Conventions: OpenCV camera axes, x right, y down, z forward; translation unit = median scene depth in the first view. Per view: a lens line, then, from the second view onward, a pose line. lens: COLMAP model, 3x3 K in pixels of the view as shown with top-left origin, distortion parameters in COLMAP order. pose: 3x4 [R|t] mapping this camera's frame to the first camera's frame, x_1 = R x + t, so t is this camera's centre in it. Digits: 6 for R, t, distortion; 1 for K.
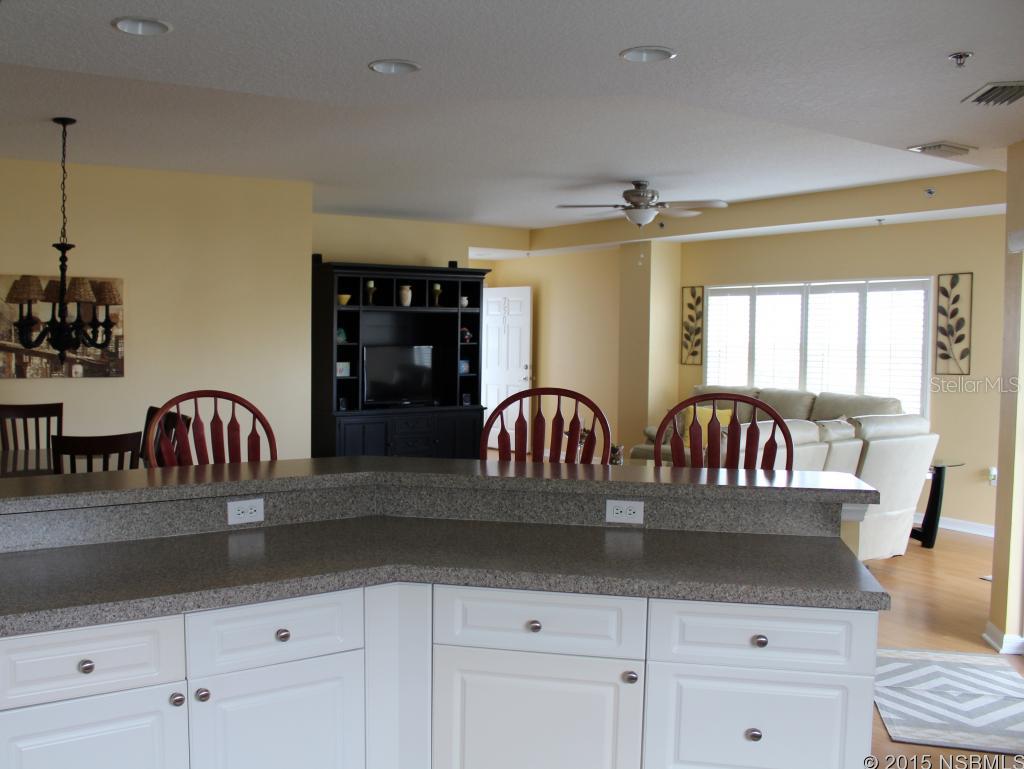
lens RADIAL K [[959.2, 0, 508.0], [0, 959.2, 391.6], [0, 0, 1]] dist [-0.086586, 0.000000]
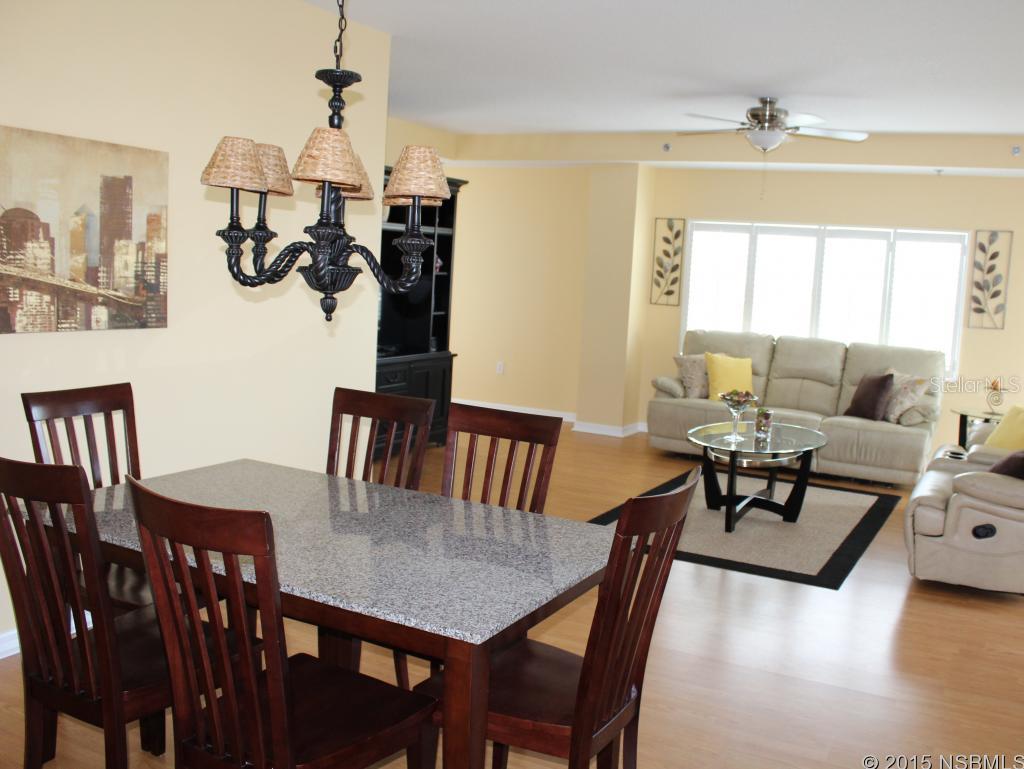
lens RADIAL K [[927.7, 0, 551.4], [0, 927.7, 367.6], [0, 0, 1]] dist [-0.115403, 0.000000]
pose [[0.865401, -0.014019, 0.500884, -0.439363], [-0.019292, 0.997935, 0.061264, -0.026843], [-0.500709, -0.062681, 0.863344, 0.381813]]
